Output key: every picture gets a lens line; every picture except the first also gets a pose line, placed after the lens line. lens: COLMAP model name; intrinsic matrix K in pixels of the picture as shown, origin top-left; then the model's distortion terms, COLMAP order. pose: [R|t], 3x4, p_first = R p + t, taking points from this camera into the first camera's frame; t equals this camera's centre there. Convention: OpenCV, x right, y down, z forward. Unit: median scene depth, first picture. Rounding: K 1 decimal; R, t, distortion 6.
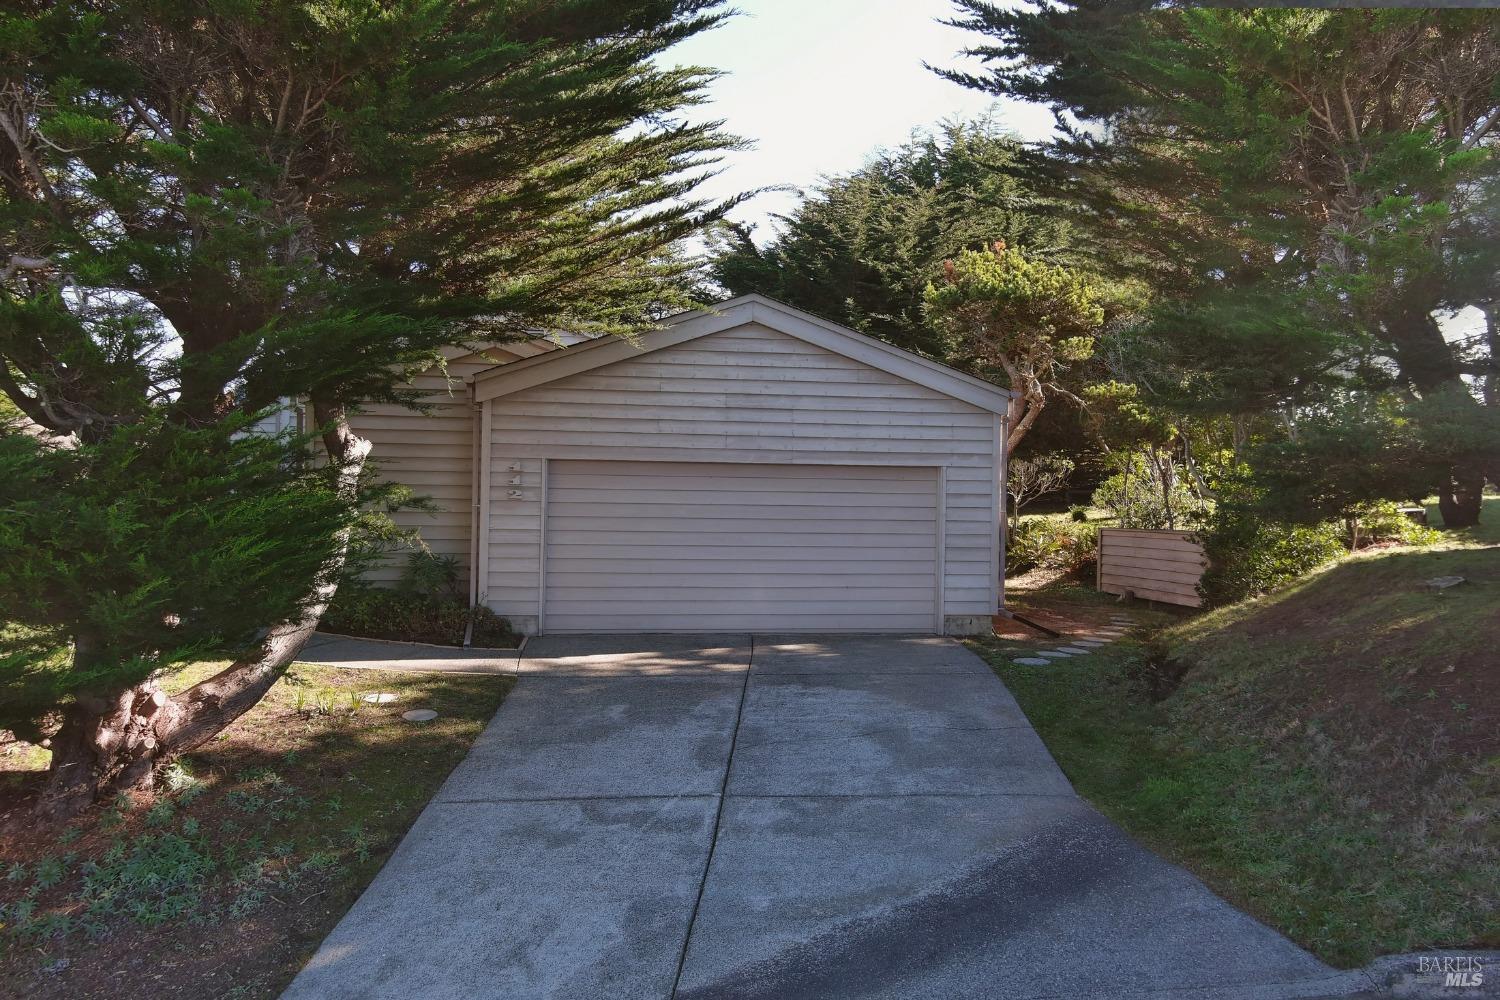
lens RADIAL K [[1232.5, 0, 722.1], [0, 1232.5, 500.7], [0, 0, 1]] dist [-0.005351, -0.011141]
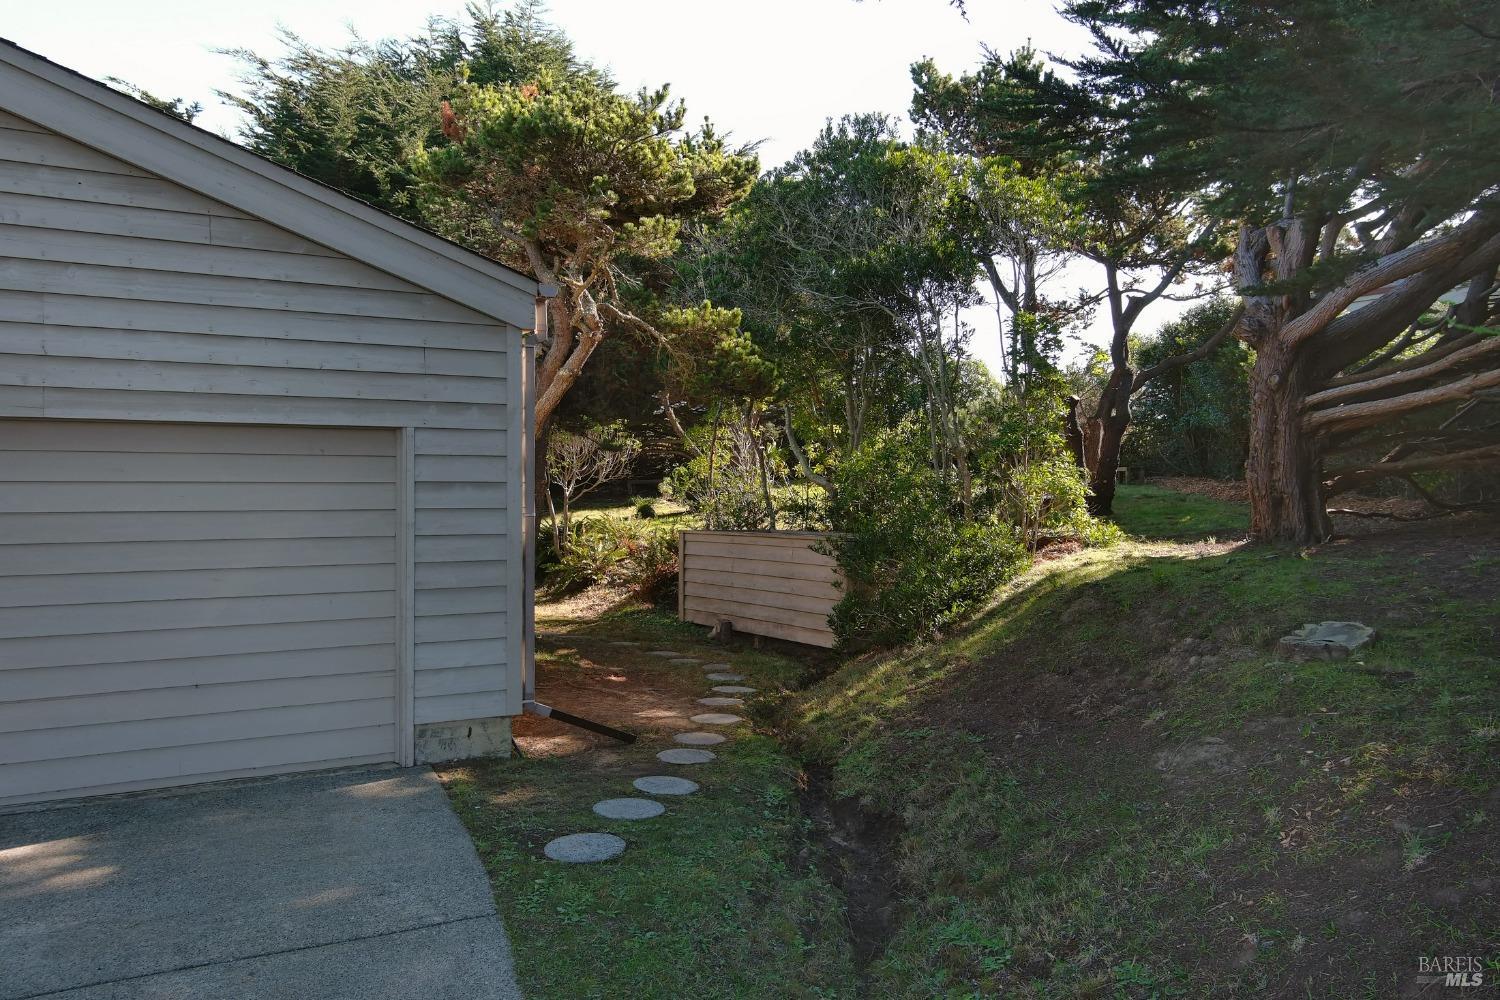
lens RADIAL K [[1232.5, 0, 722.1], [0, 1232.5, 500.7], [0, 0, 1]] dist [-0.005351, -0.011141]
pose [[0.938312, -0.017348, 0.345355, 0.098060], [0.015365, 0.999846, 0.008476, -0.000392], [-0.345449, -0.002647, 0.938434, 0.378547]]
